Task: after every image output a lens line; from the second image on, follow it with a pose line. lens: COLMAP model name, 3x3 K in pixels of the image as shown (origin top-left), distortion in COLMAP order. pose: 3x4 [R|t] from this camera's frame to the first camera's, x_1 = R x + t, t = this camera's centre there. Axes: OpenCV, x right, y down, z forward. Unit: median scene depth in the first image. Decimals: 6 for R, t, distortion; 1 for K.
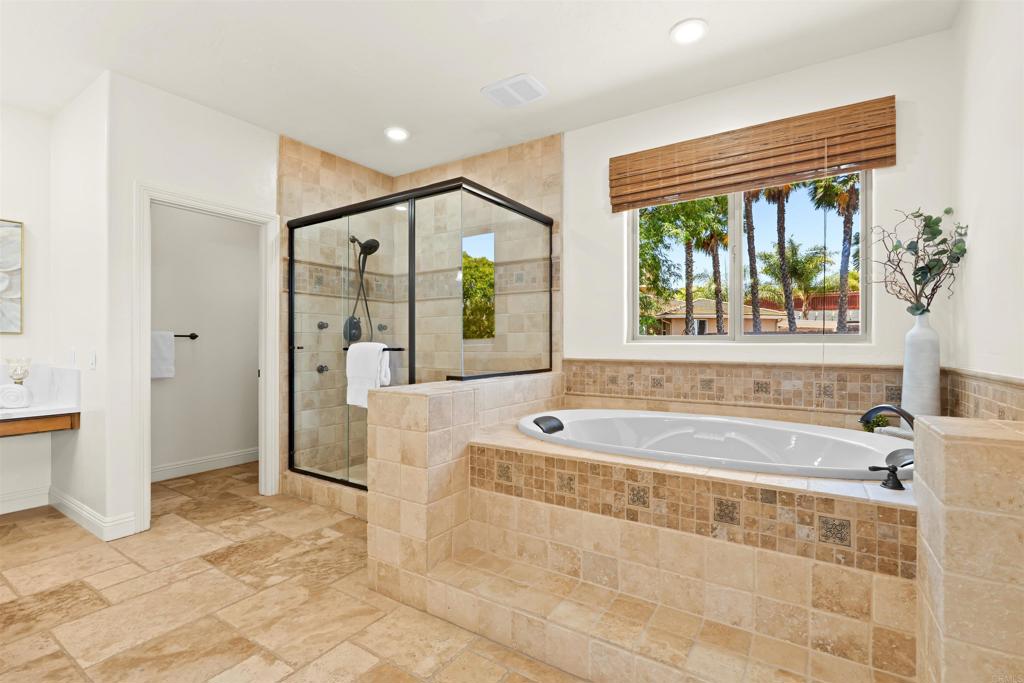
lens RADIAL K [[445.4, 0, 509.5], [0, 445.4, 343.6], [0, 0, 1]] dist [-0.001815, -0.000111]
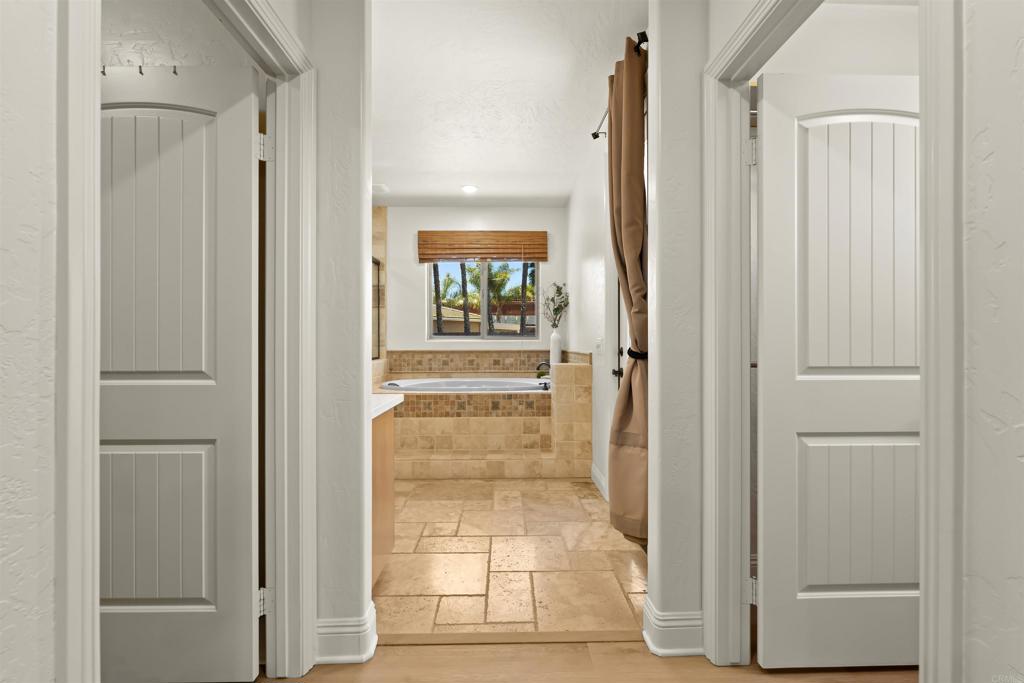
lens RADIAL K [[445.4, 0, 509.5], [0, 445.4, 343.6], [0, 0, 1]] dist [-0.001815, -0.000111]
pose [[0.817833, -0.006559, 0.575418, -0.600729], [0.005580, 0.999978, 0.003467, 0.008686], [-0.575428, 0.000375, 0.817852, -0.747079]]
